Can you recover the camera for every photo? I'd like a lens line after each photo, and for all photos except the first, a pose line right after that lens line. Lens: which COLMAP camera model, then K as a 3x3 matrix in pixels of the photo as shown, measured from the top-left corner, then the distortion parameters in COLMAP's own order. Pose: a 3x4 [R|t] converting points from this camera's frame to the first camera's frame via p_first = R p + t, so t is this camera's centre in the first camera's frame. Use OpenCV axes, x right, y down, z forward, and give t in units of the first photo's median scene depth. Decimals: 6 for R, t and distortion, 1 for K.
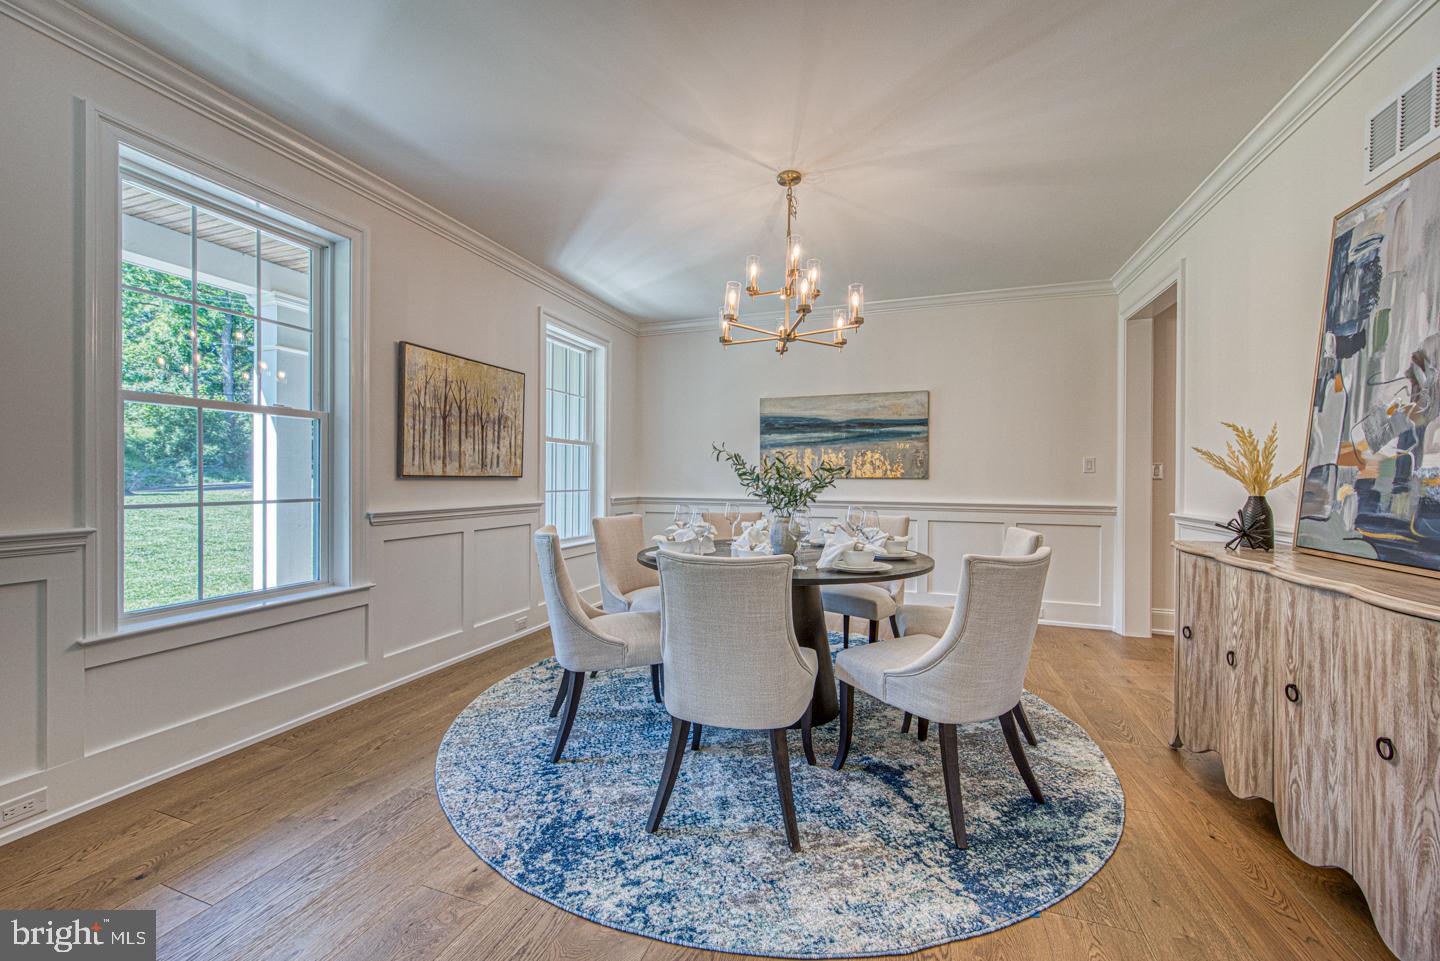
lens RADIAL K [[554.0, 0, 726.6], [0, 554.0, 480.2], [0, 0, 1]] dist [-0.002118, -0.000553]
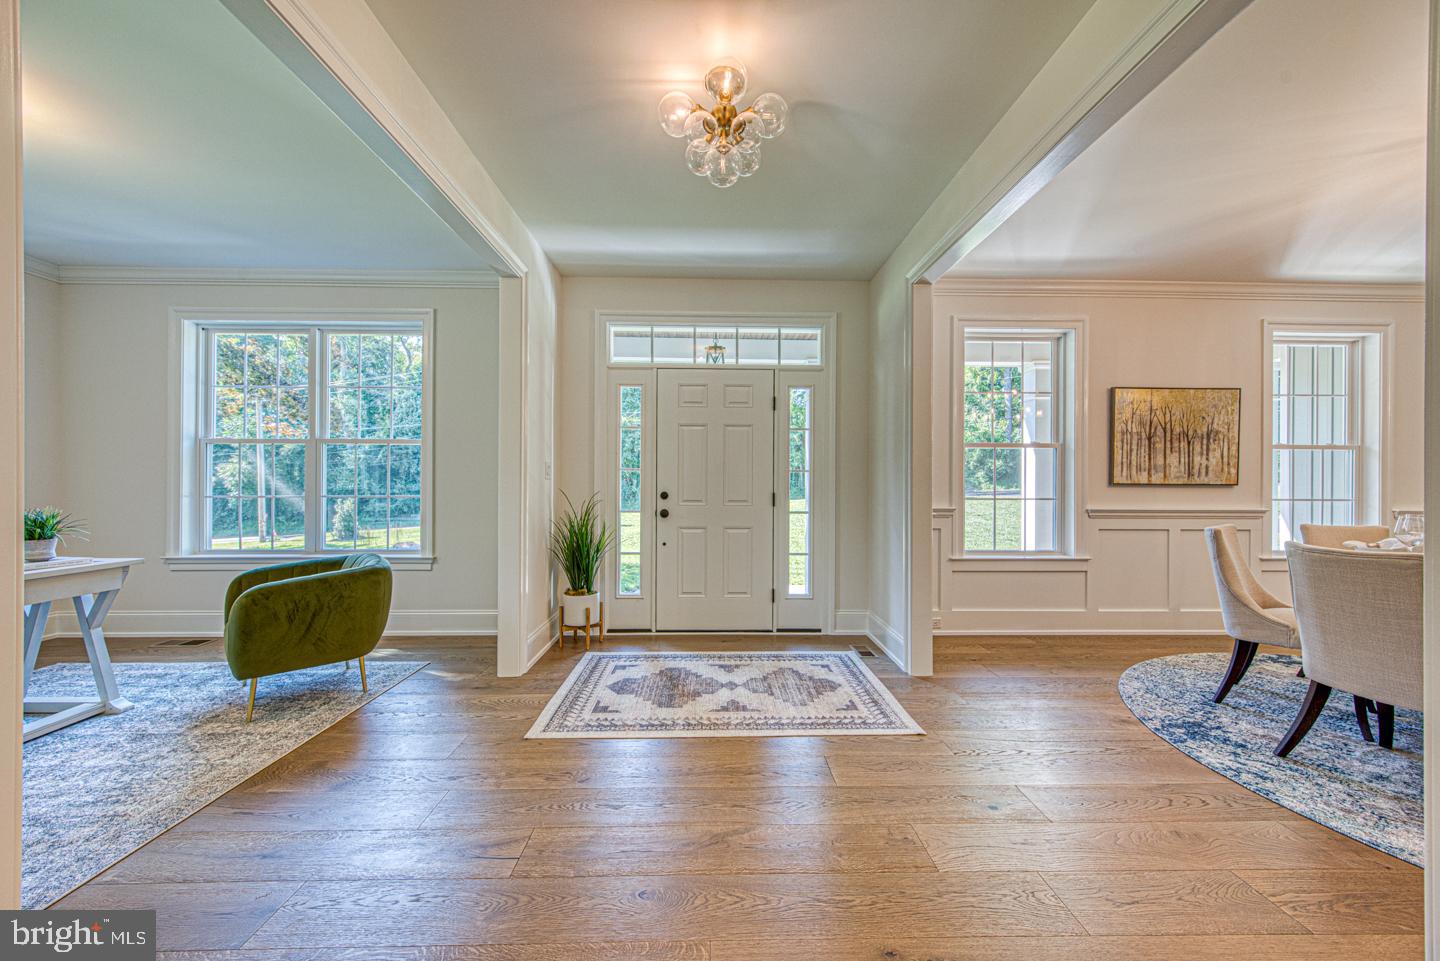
lens RADIAL K [[565.8, 0, 713.8], [0, 565.8, 480.7], [0, 0, 1]] dist [0.001669, 0.000142]
pose [[0.350179, -0.005583, -0.936666, 0.391780], [-0.007380, 0.999935, -0.008720, 0.004053], [0.936654, 0.009966, 0.350115, -0.433201]]
